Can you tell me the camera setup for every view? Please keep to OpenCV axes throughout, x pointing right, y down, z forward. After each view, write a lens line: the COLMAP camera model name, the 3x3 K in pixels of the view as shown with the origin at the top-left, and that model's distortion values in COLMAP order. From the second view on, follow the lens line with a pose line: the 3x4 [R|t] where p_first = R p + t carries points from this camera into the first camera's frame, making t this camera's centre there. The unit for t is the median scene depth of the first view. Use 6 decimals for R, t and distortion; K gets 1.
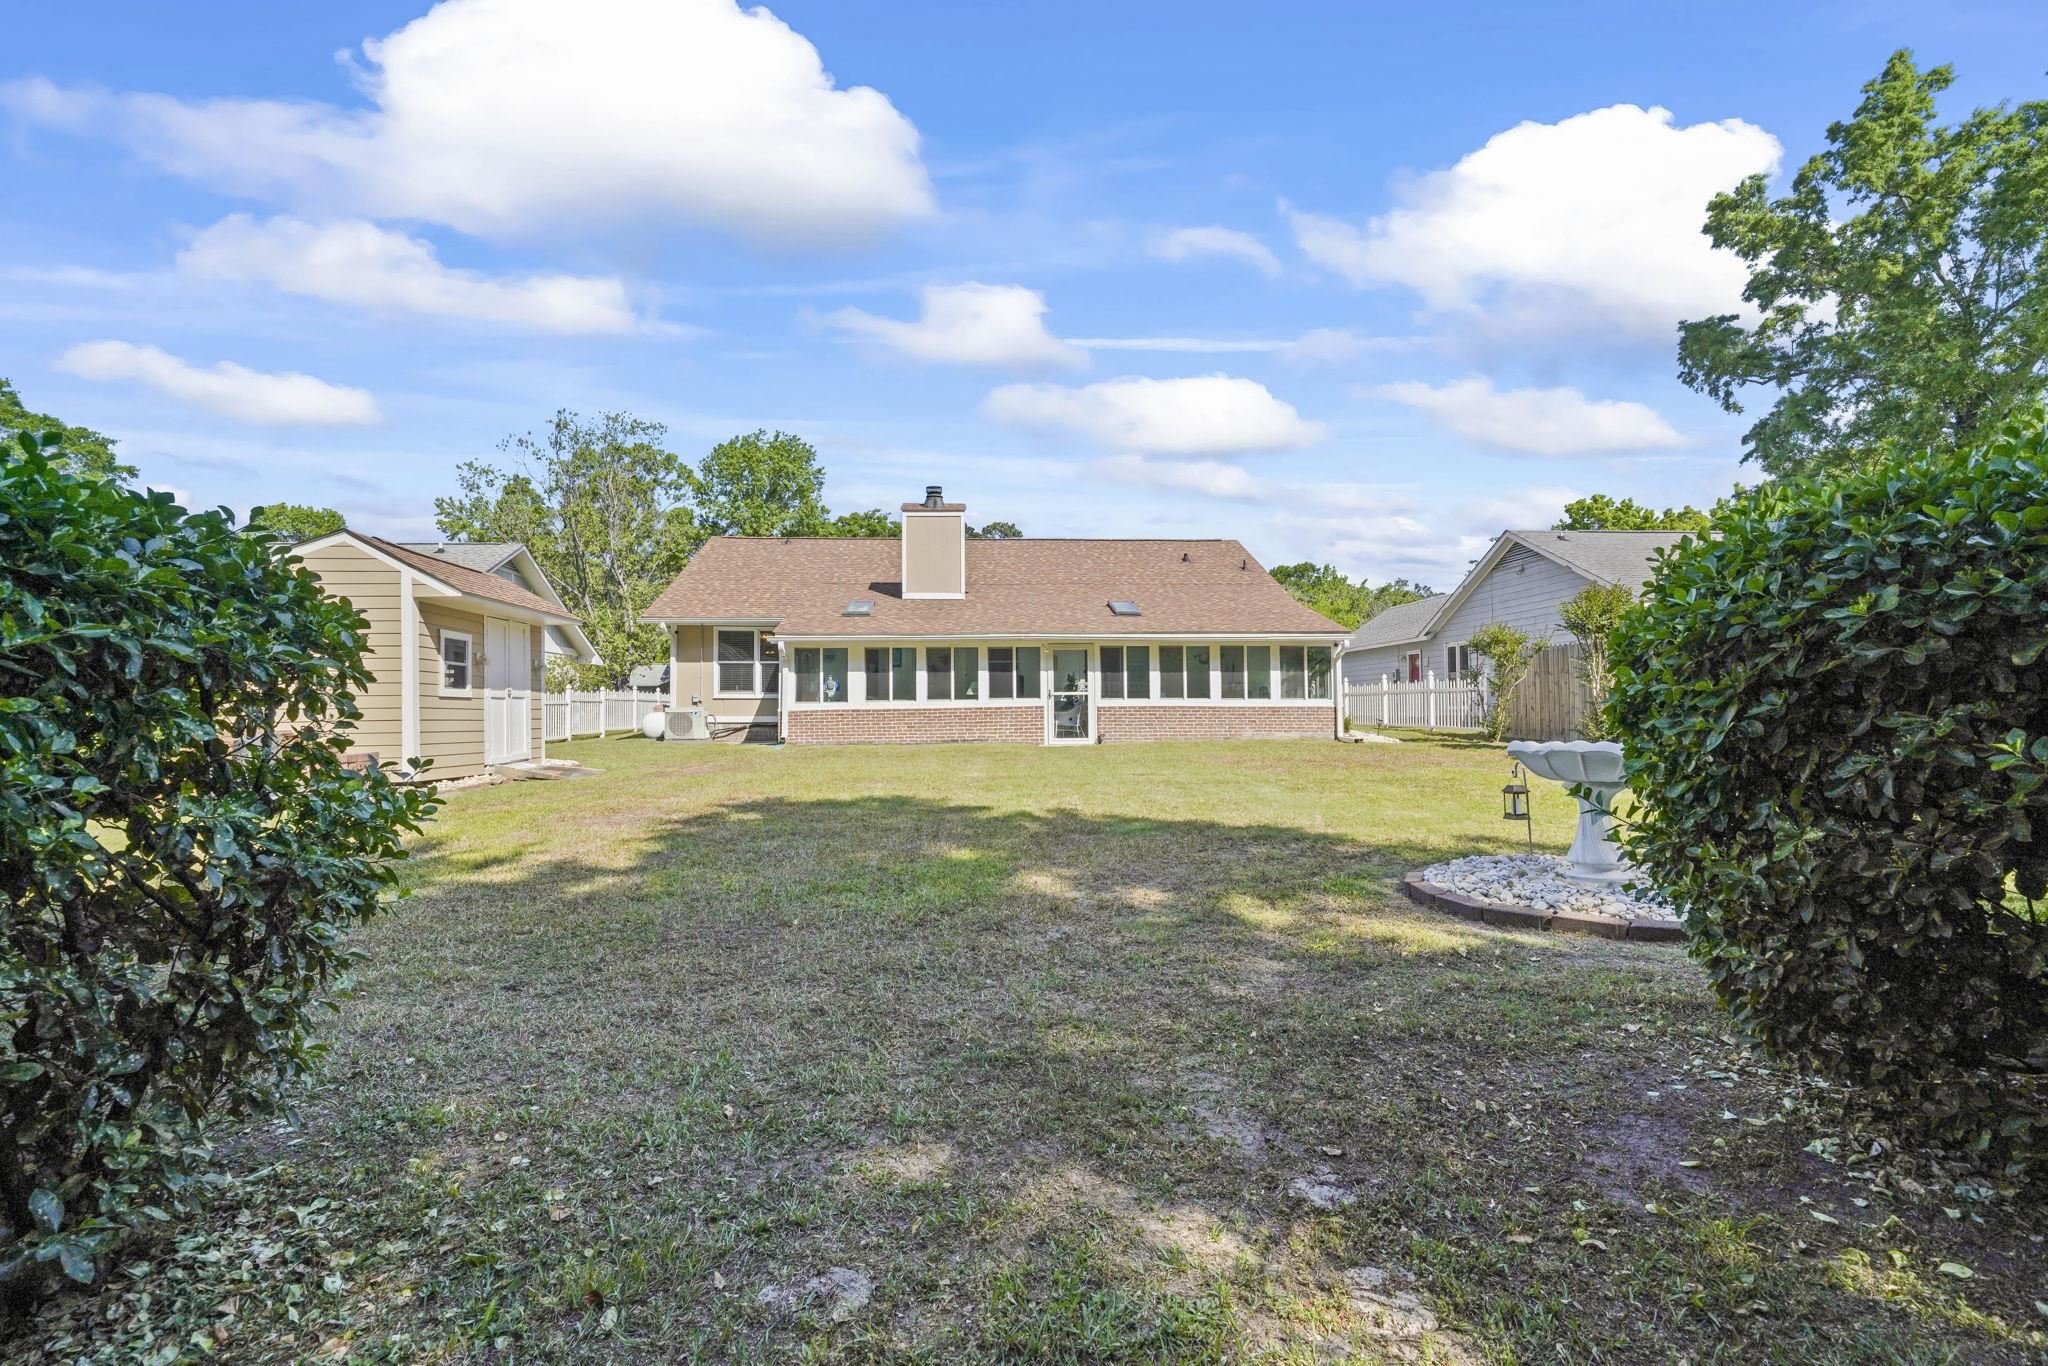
lens RADIAL K [[927.2, 0, 1009.1], [0, 927.2, 691.4], [0, 0, 1]] dist [-0.002083, -0.000354]
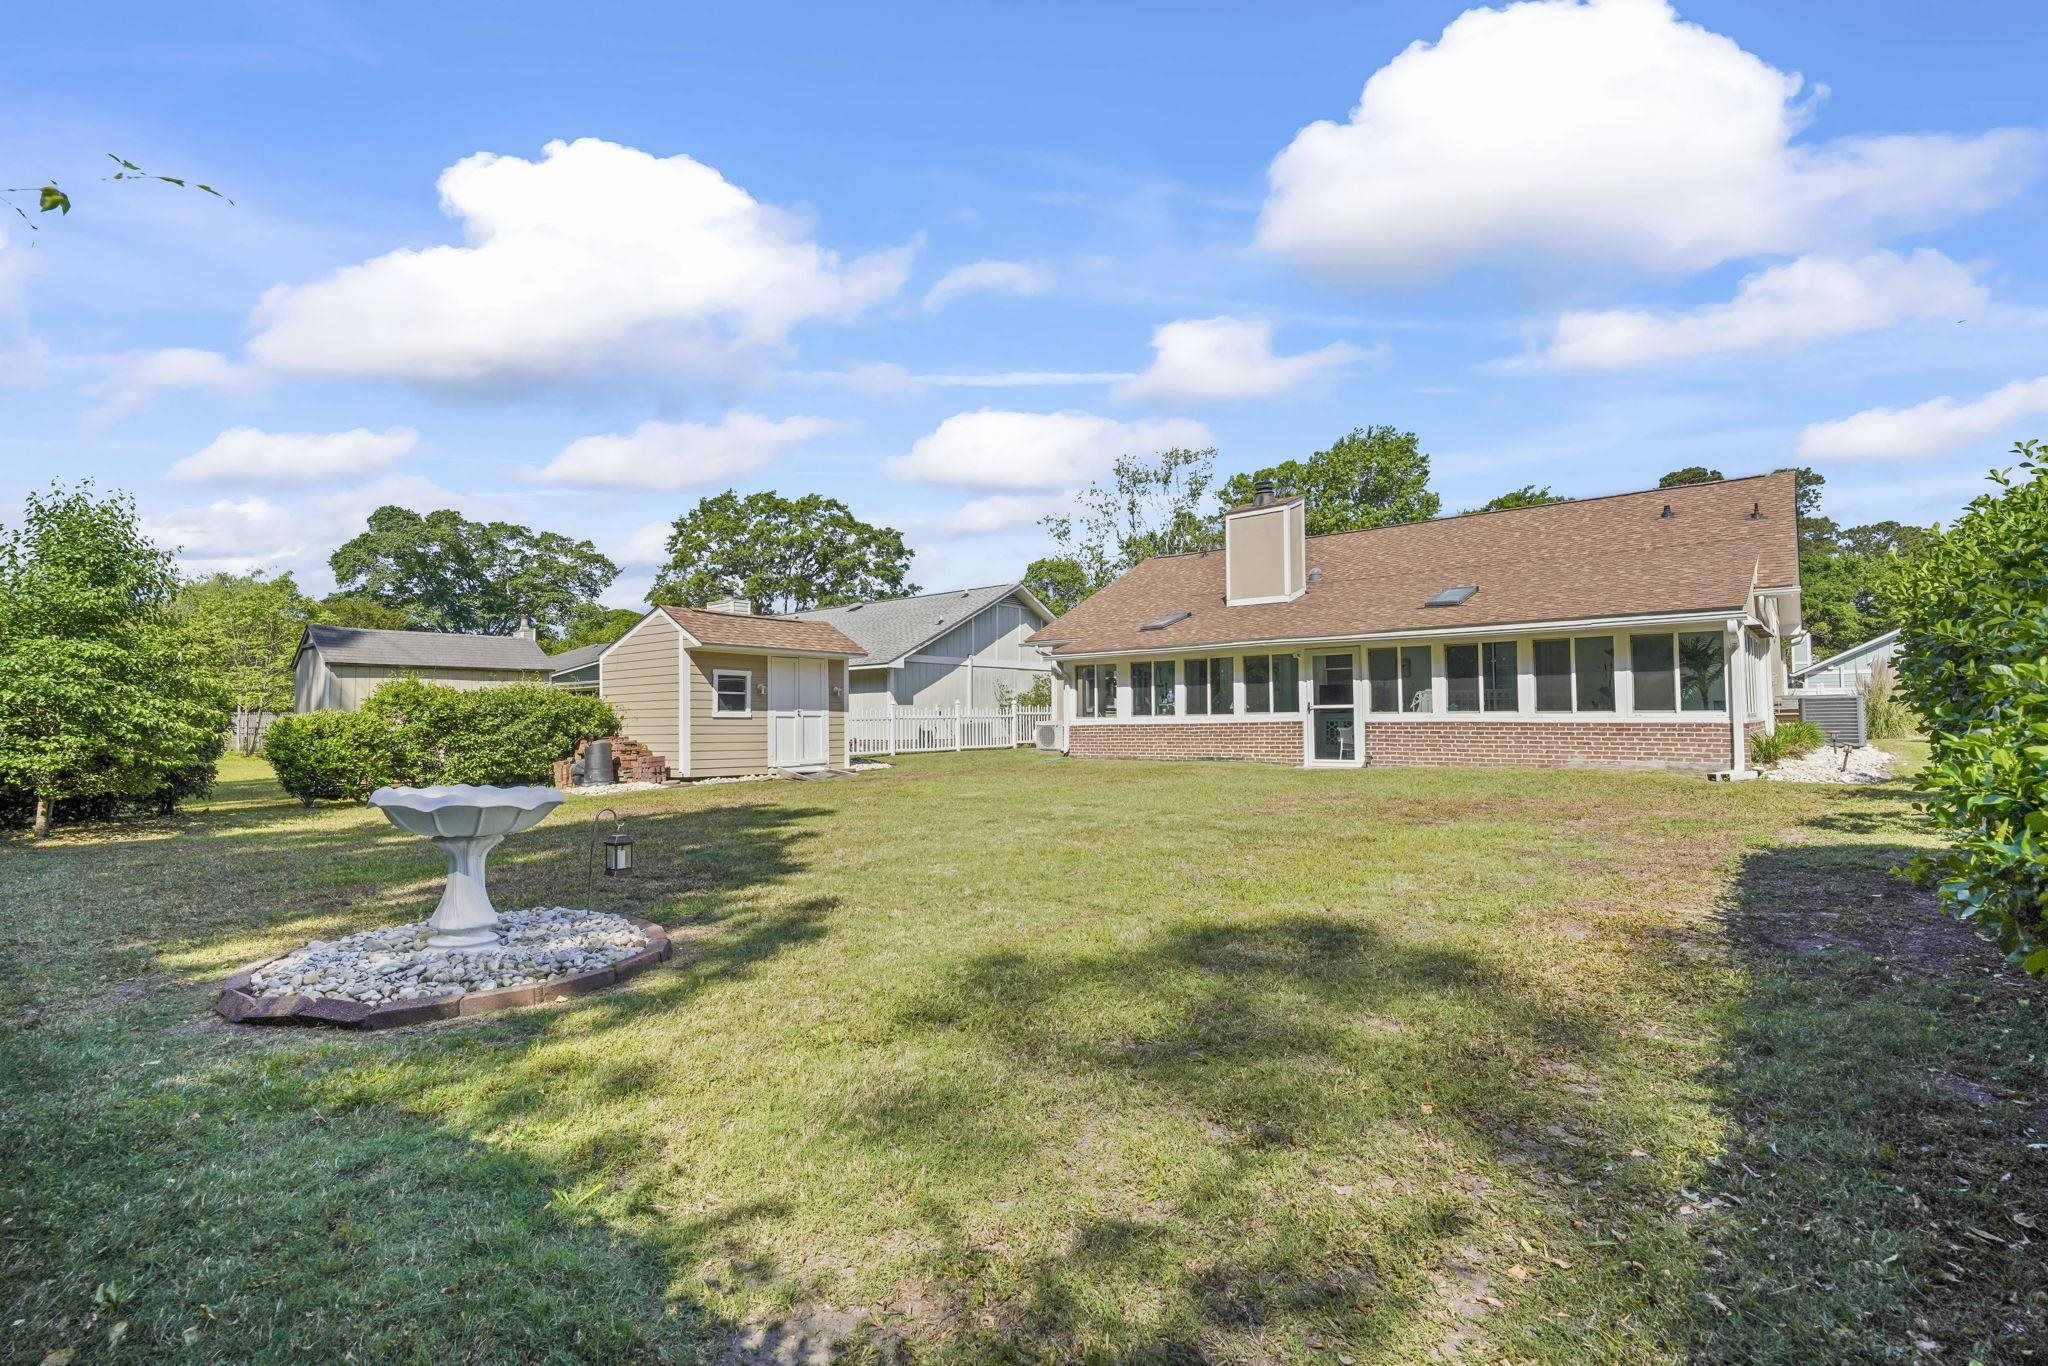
lens RADIAL K [[941.5, 0, 1010.5], [0, 941.5, 687.0], [0, 0, 1]] dist [-0.018341, 0.000059]
pose [[0.714081, -0.024078, -0.699649, 0.446379], [0.015109, 0.999706, -0.018984, -0.003642], [0.699900, 0.002985, 0.714234, 0.186934]]
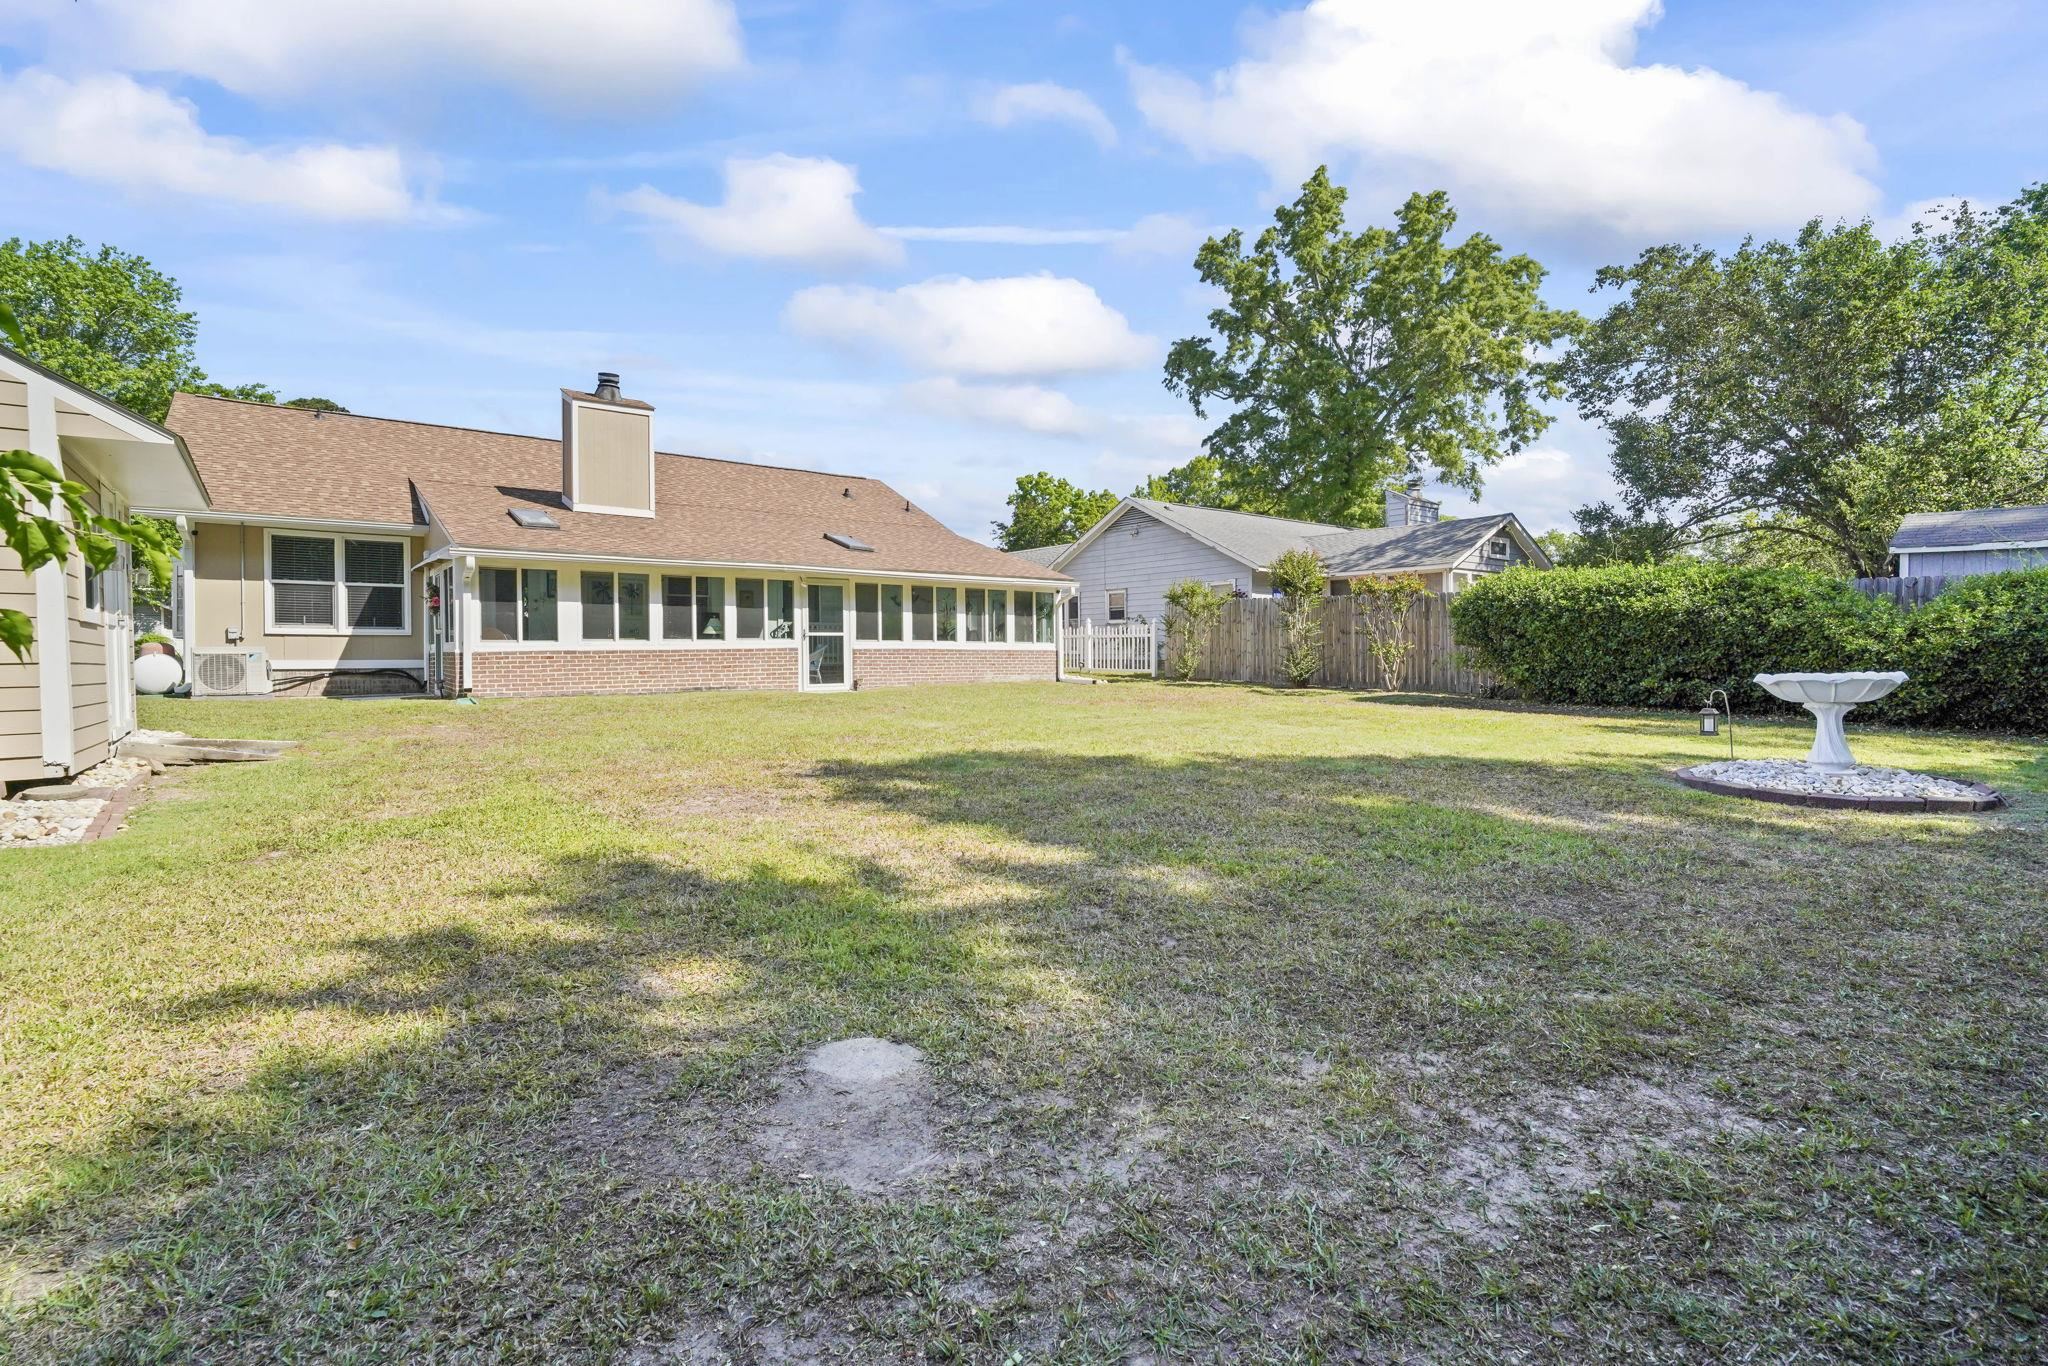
lens RADIAL K [[941.5, 0, 1010.5], [0, 941.5, 687.0], [0, 0, 1]] dist [-0.018341, 0.000059]
pose [[0.827933, -0.016862, 0.560573, -0.294853], [-0.014943, 0.998530, 0.052105, 0.003159], [-0.560628, -0.051516, 0.826464, 0.138798]]
